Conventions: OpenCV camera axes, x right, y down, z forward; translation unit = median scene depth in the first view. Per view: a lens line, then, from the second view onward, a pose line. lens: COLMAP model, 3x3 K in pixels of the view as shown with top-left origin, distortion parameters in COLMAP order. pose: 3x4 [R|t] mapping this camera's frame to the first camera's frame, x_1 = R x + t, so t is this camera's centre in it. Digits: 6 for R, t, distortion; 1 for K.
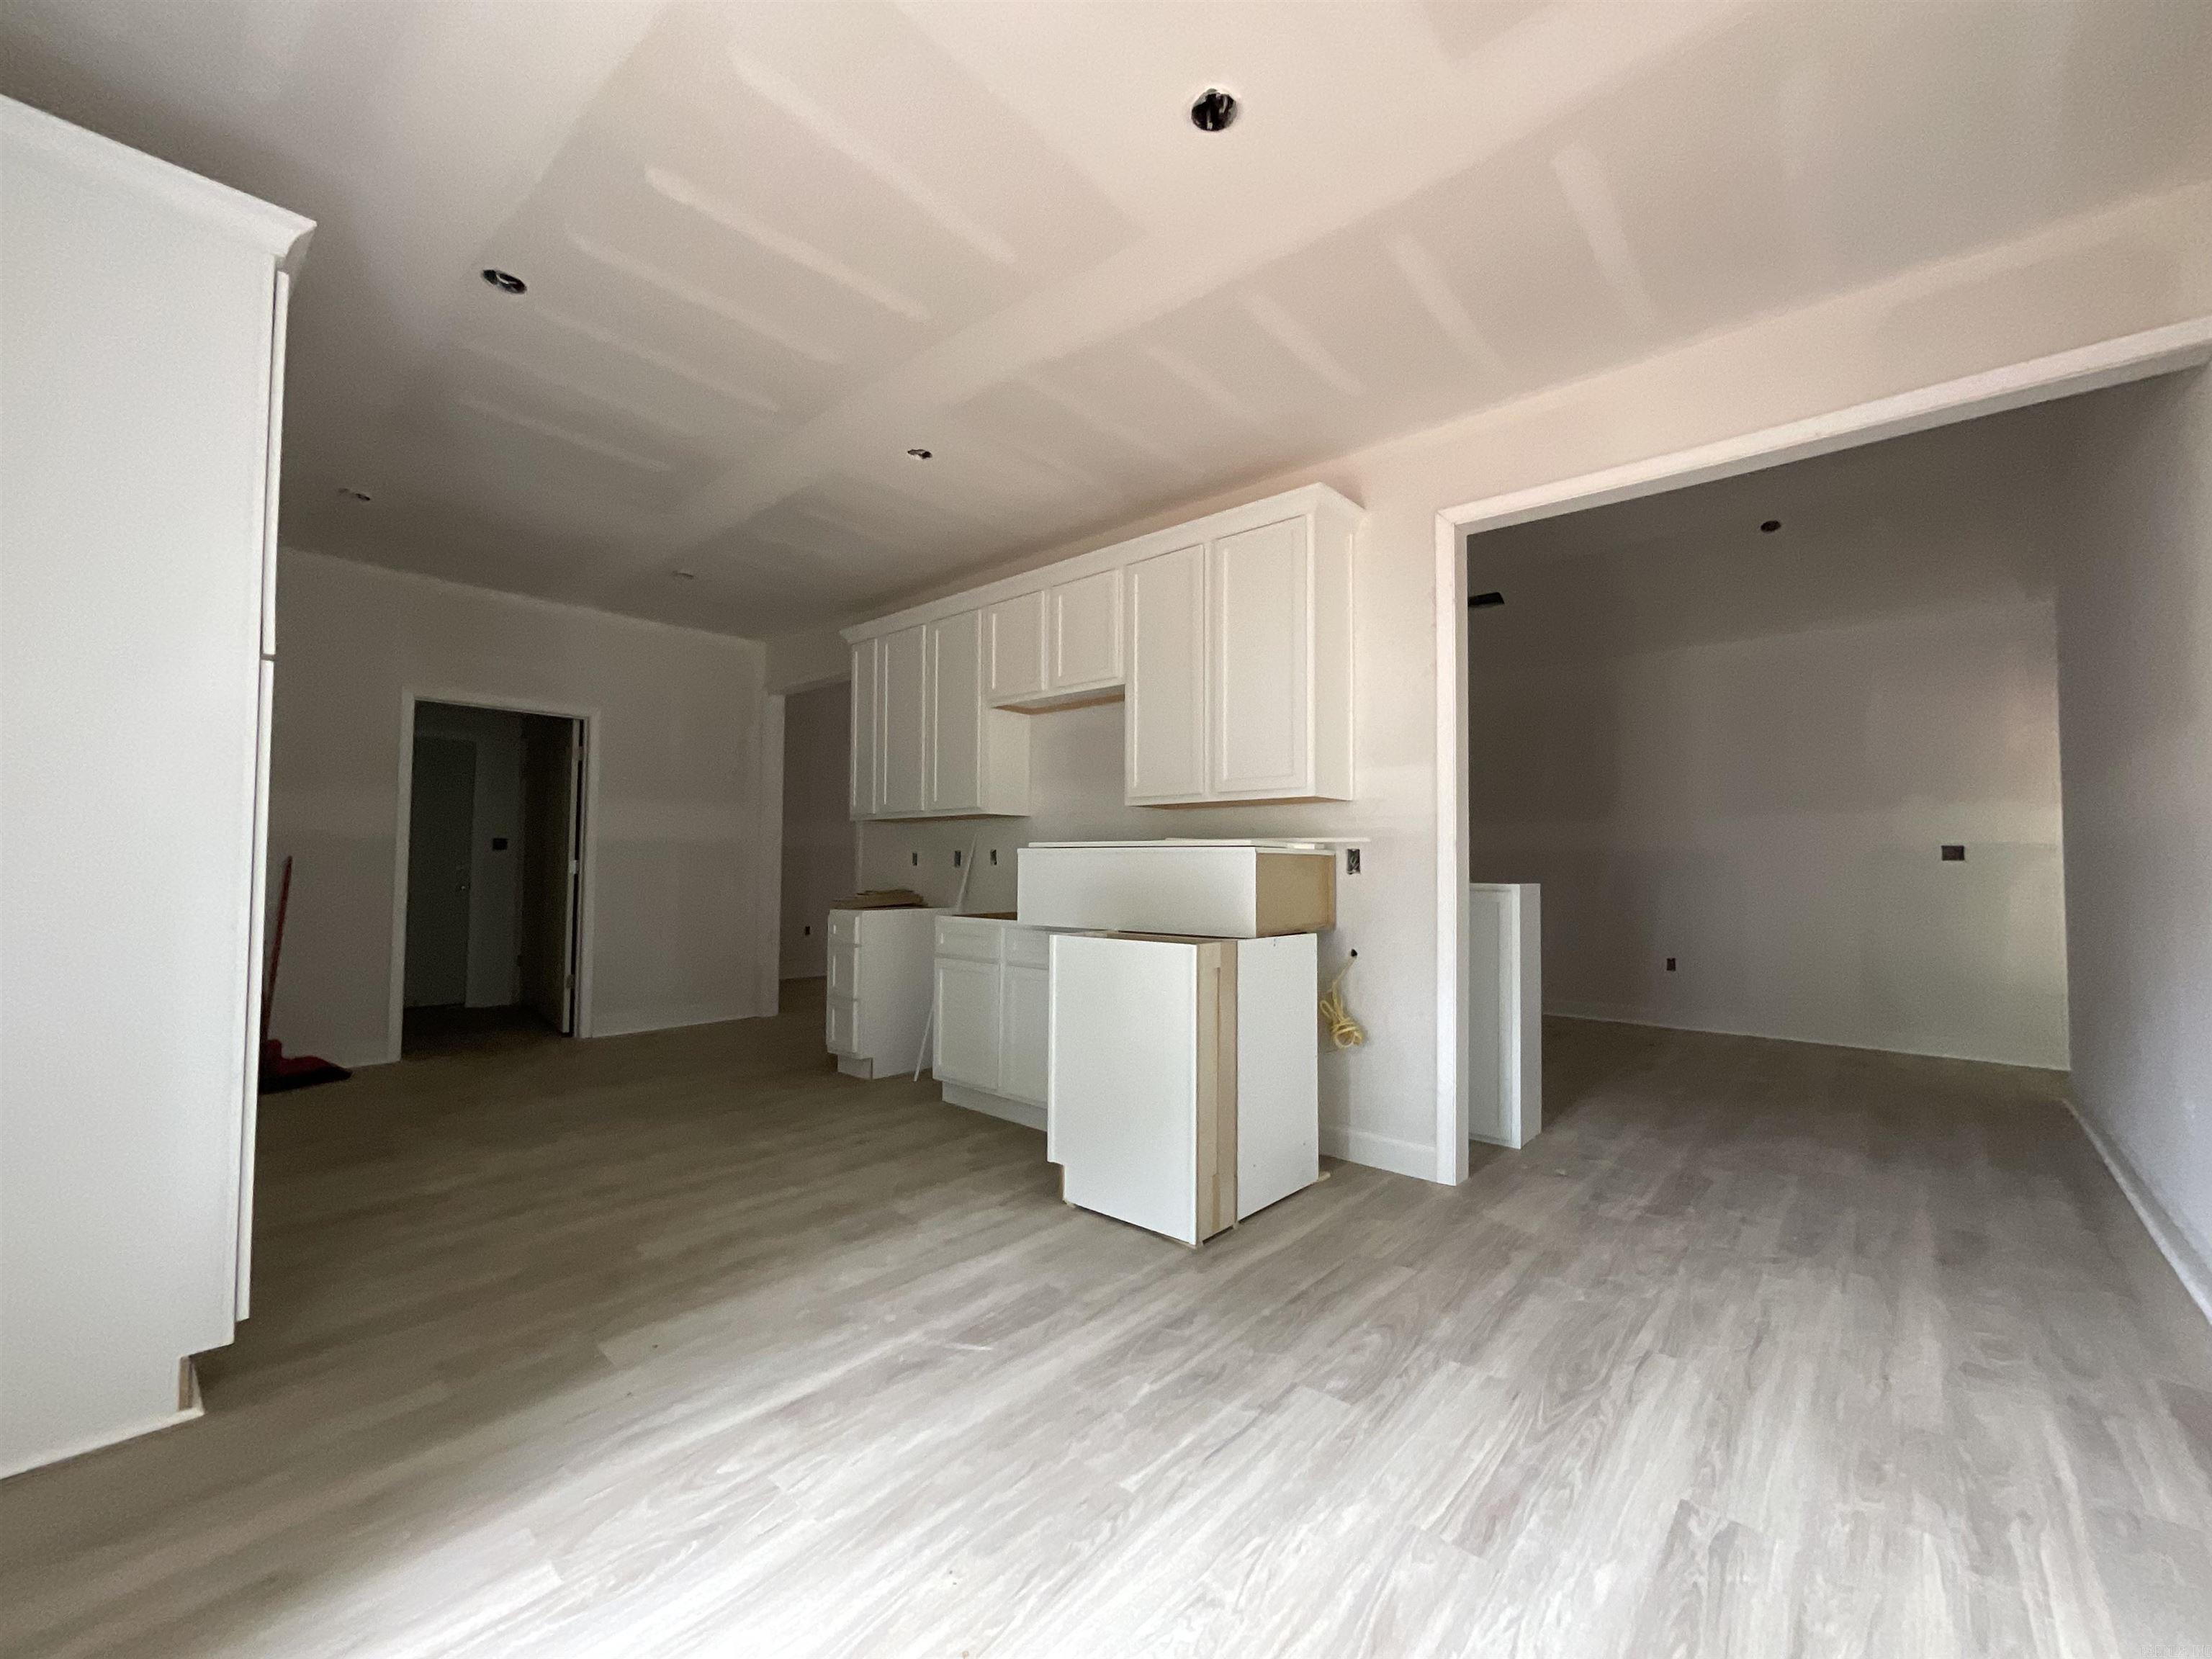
lens RADIAL K [[897.6, 0, 1106.0], [0, 897.6, 829.5], [0, 0, 1]] dist [-0.001936, 0.000670]
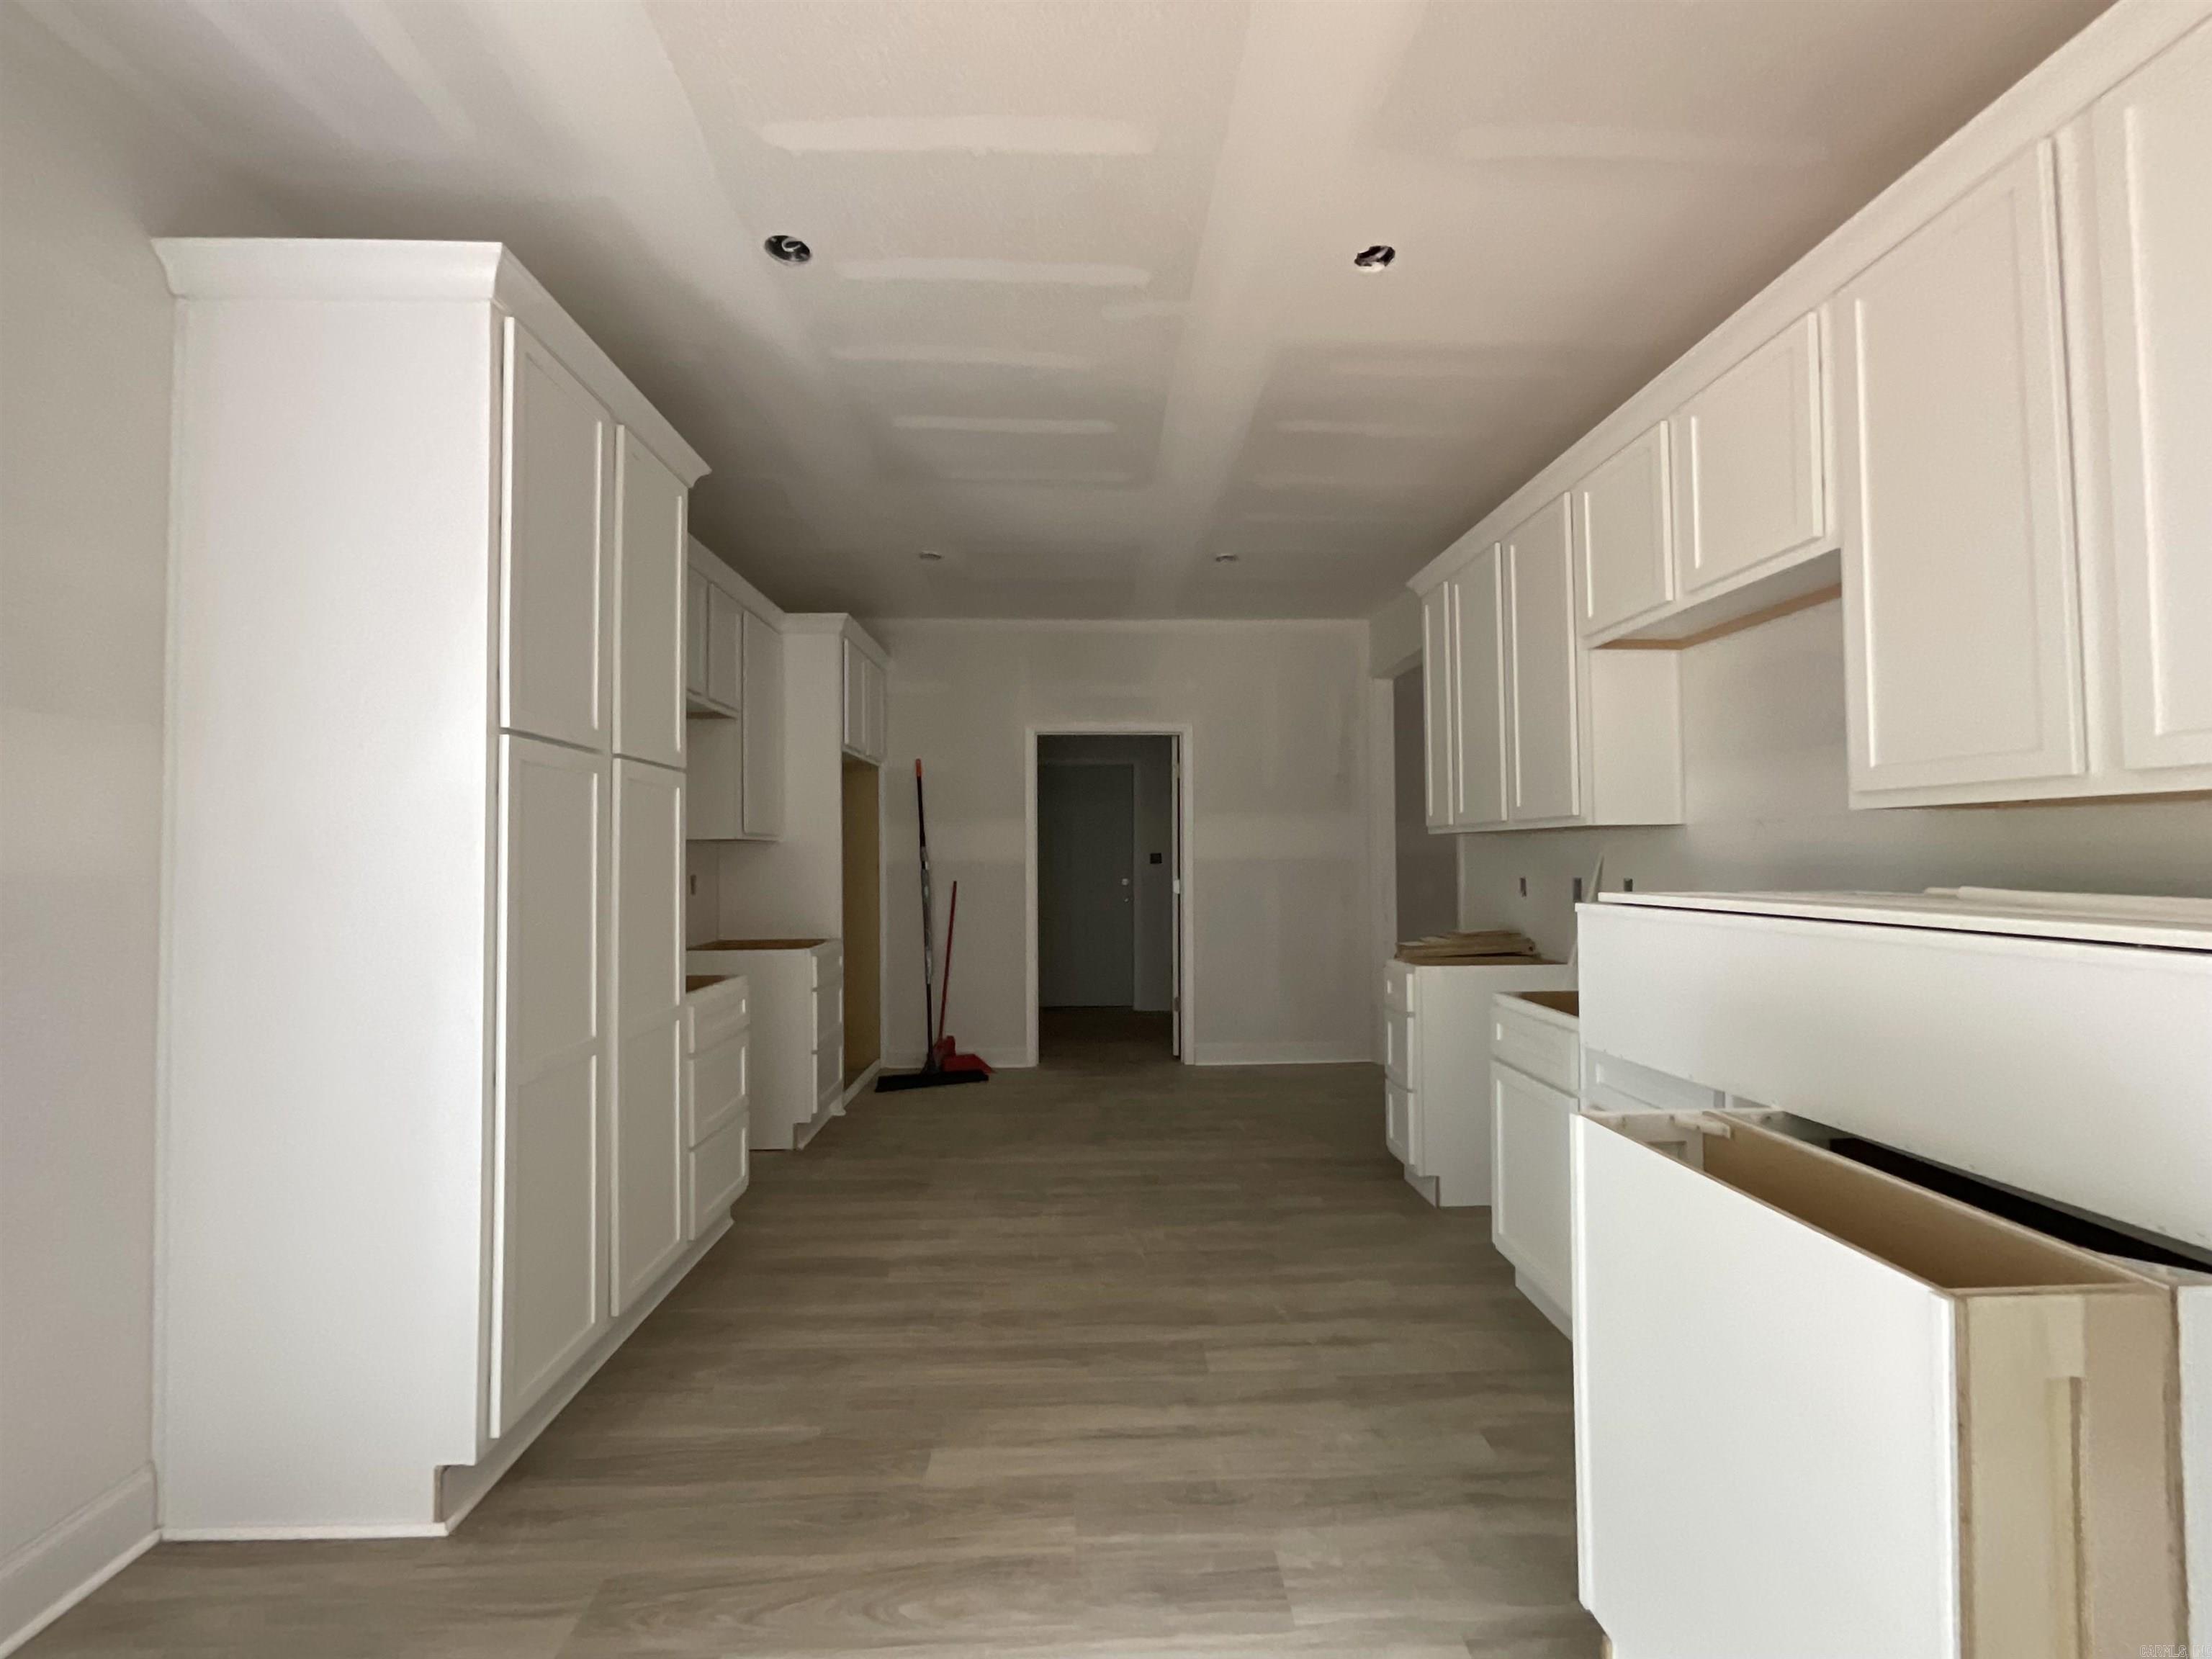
lens RADIAL K [[897.6, 0, 1106.0], [0, 897.6, 829.5], [0, 0, 1]] dist [-0.001936, 0.000670]
pose [[0.693432, -0.031207, -0.719846, 0.080980], [0.041114, 0.999148, -0.003710, -0.027717], [0.719348, -0.027023, 0.694124, 0.372284]]
